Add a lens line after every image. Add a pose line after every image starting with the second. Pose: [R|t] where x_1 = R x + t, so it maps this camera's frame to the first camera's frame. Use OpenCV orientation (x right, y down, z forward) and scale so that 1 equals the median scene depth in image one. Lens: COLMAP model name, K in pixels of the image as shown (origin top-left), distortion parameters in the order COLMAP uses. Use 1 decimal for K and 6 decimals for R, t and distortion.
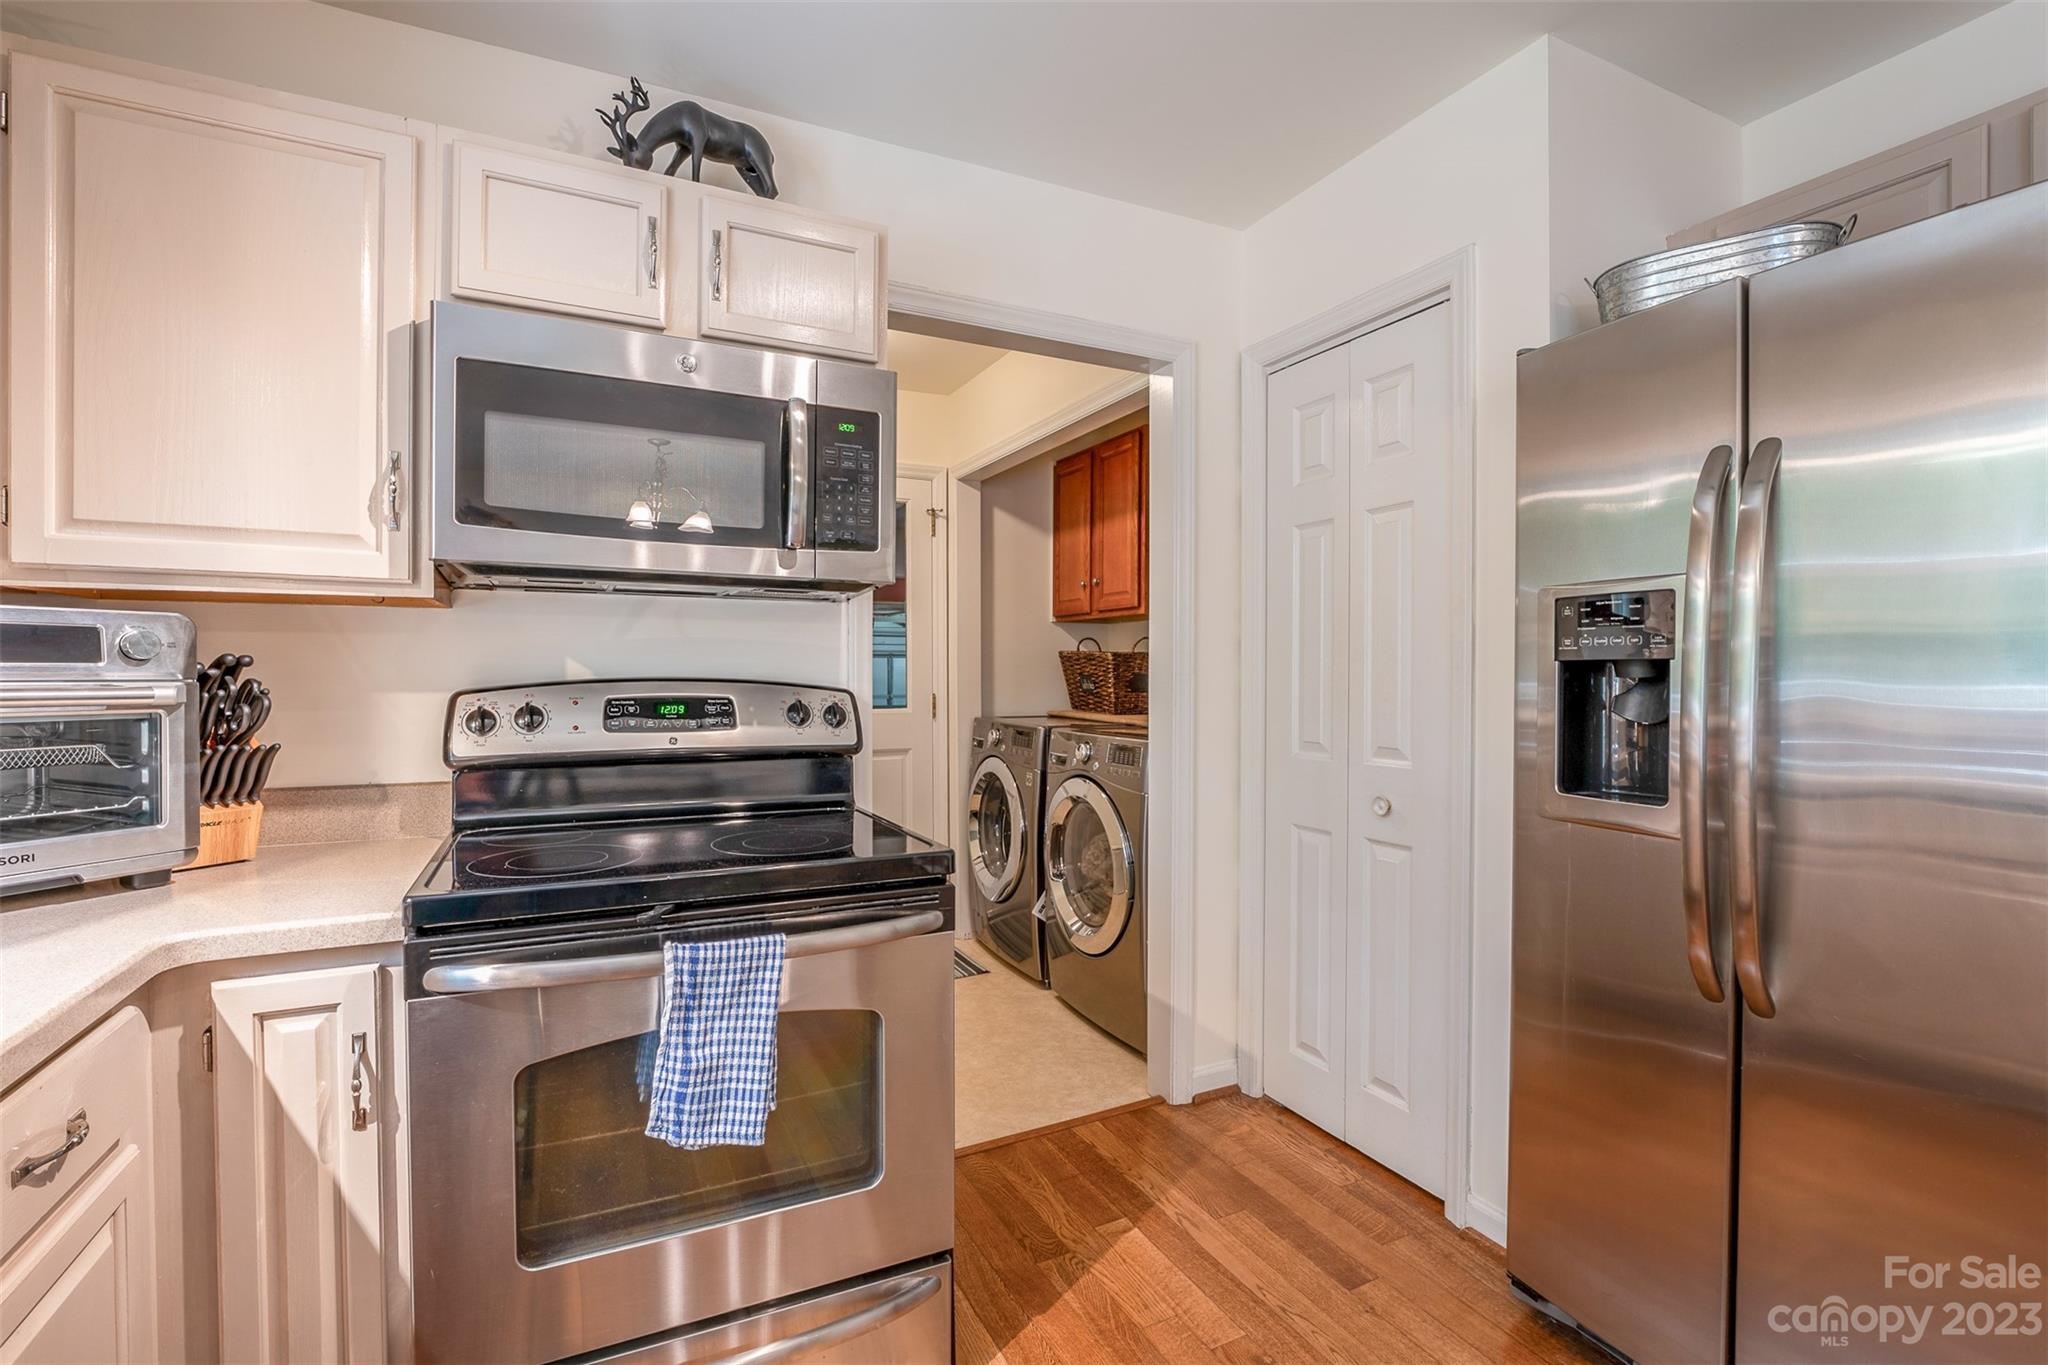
lens RADIAL K [[920.7, 0, 1016.8], [0, 920.7, 683.4], [0, 0, 1]] dist [-0.017875, 0.001103]
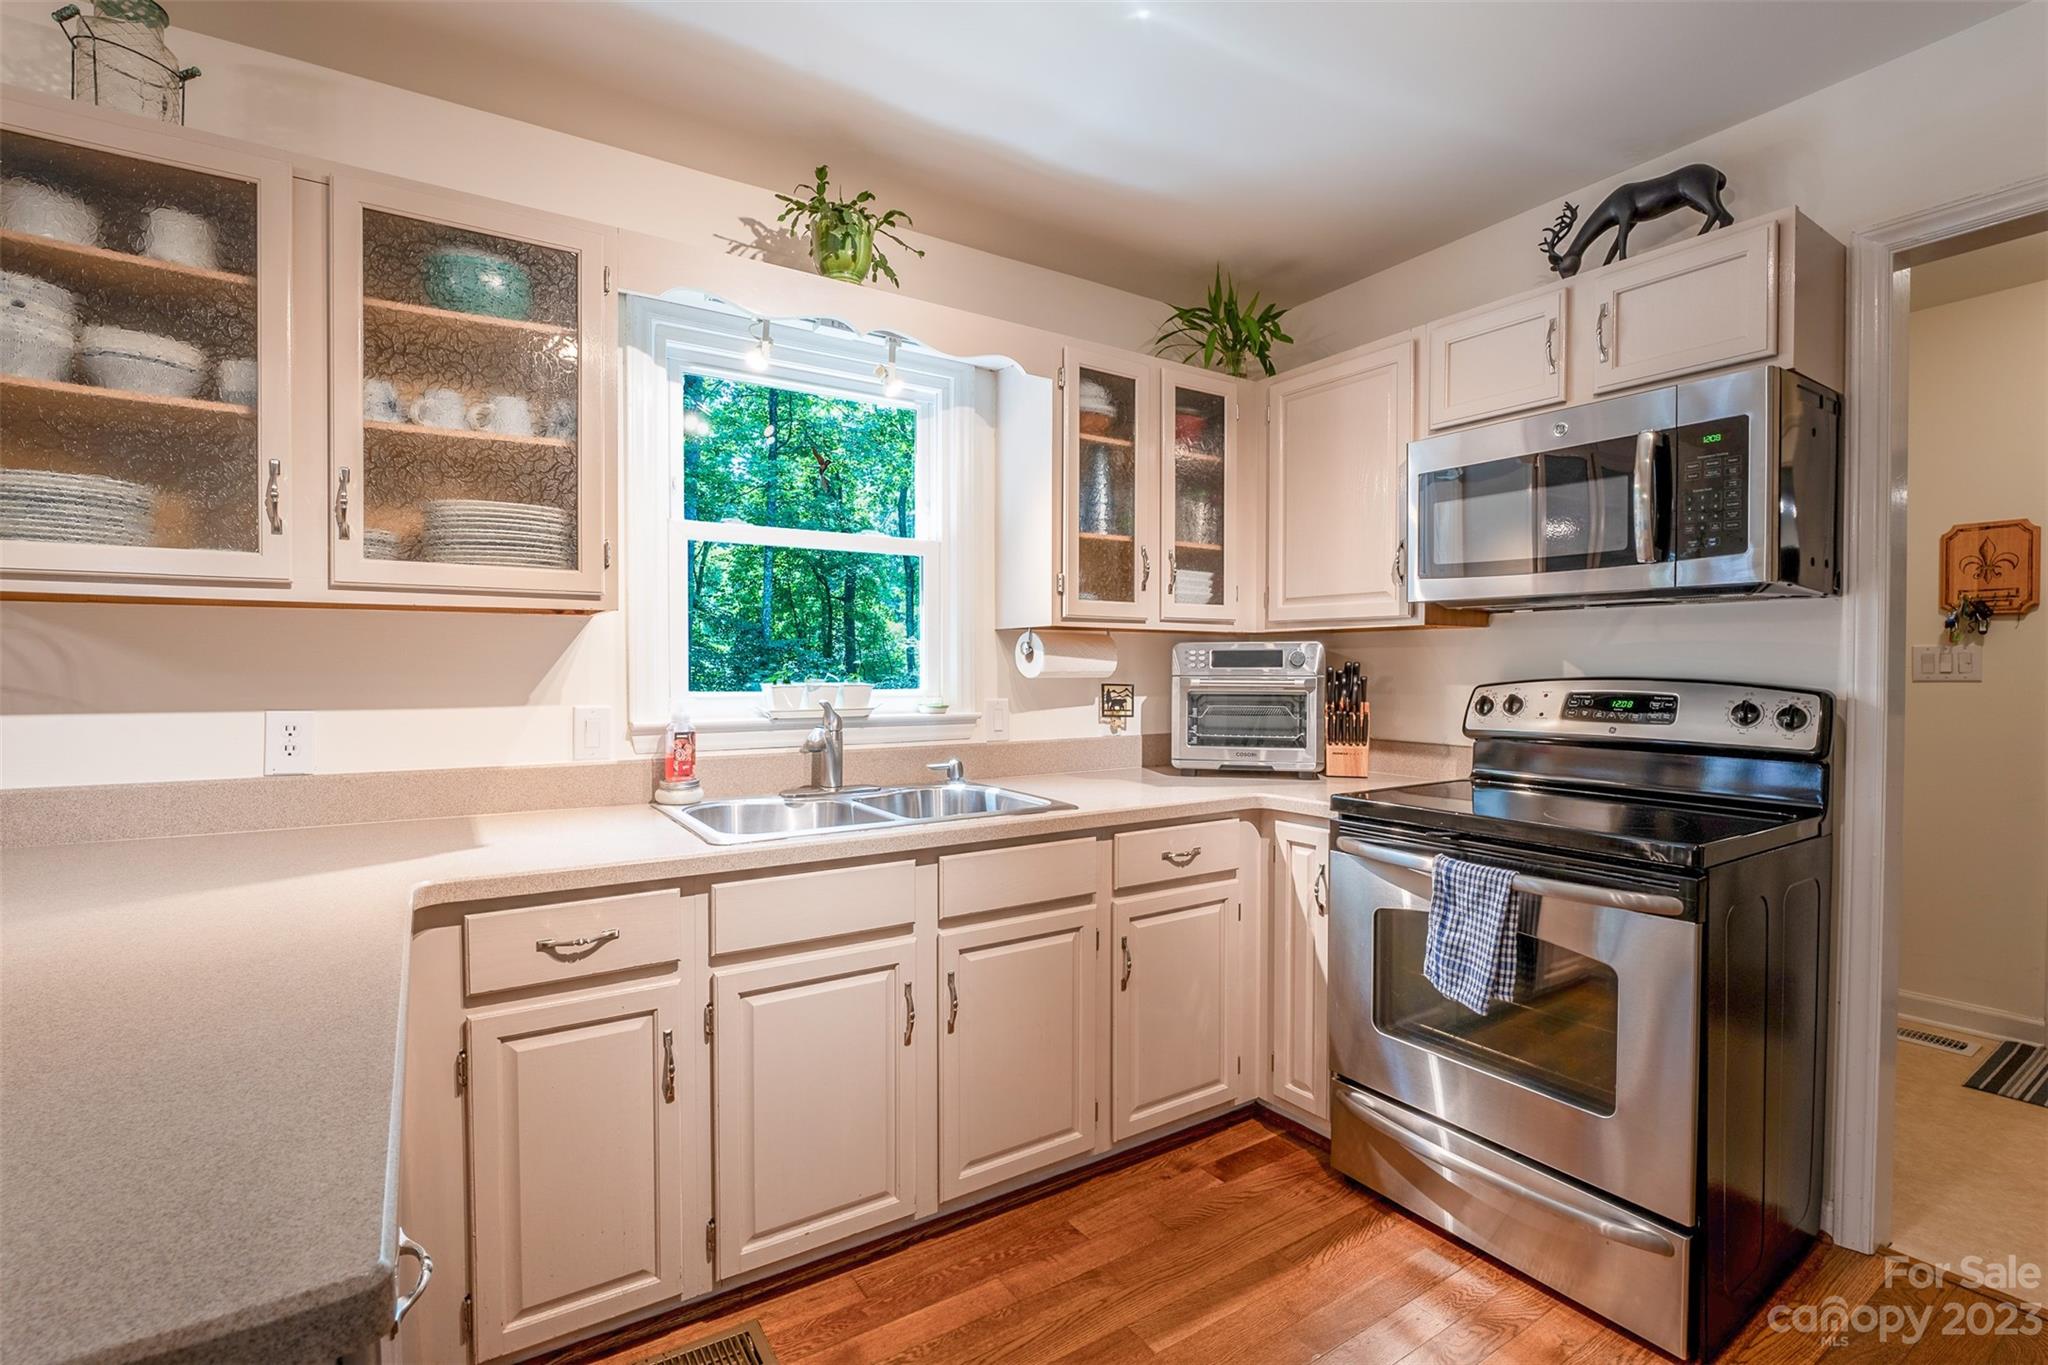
lens RADIAL K [[920.7, 0, 1016.8], [0, 920.7, 683.4], [0, 0, 1]] dist [-0.017875, 0.001103]
pose [[0.115901, 0.016796, -0.993119, 0.778616], [-0.009223, 0.999832, 0.015833, -0.010539], [0.993218, 0.007324, 0.116037, 0.104520]]
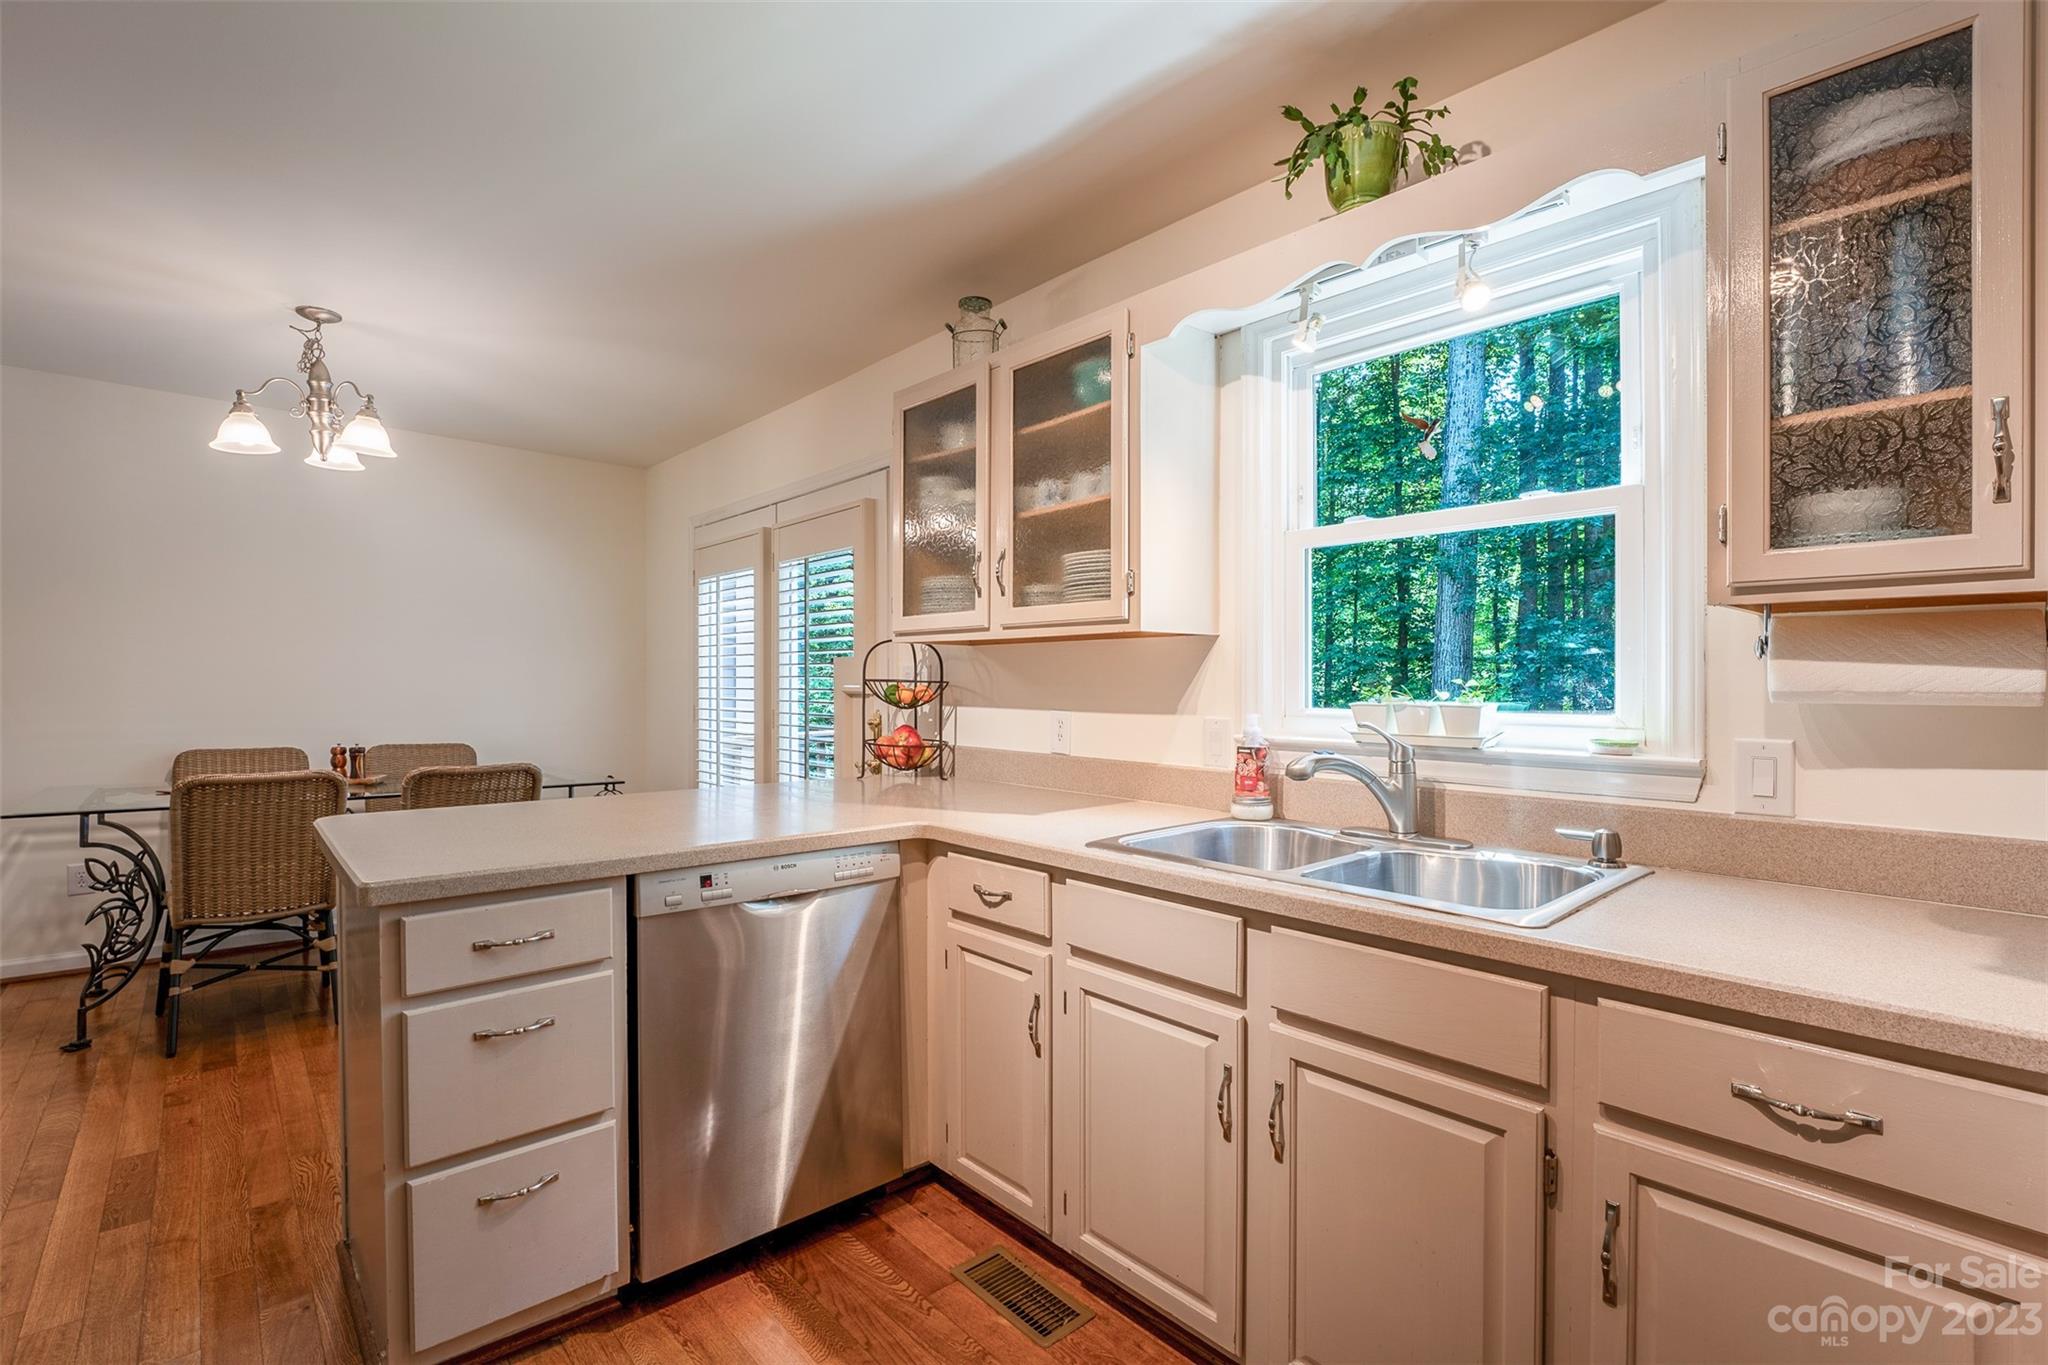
lens RADIAL K [[920.7, 0, 1016.8], [0, 920.7, 683.4], [0, 0, 1]] dist [-0.017875, 0.001103]
pose [[-0.961881, -0.003818, -0.273442, 0.113099], [-0.007073, 0.999915, 0.010919, -0.018239], [0.273377, 0.012437, -0.961826, 0.929487]]
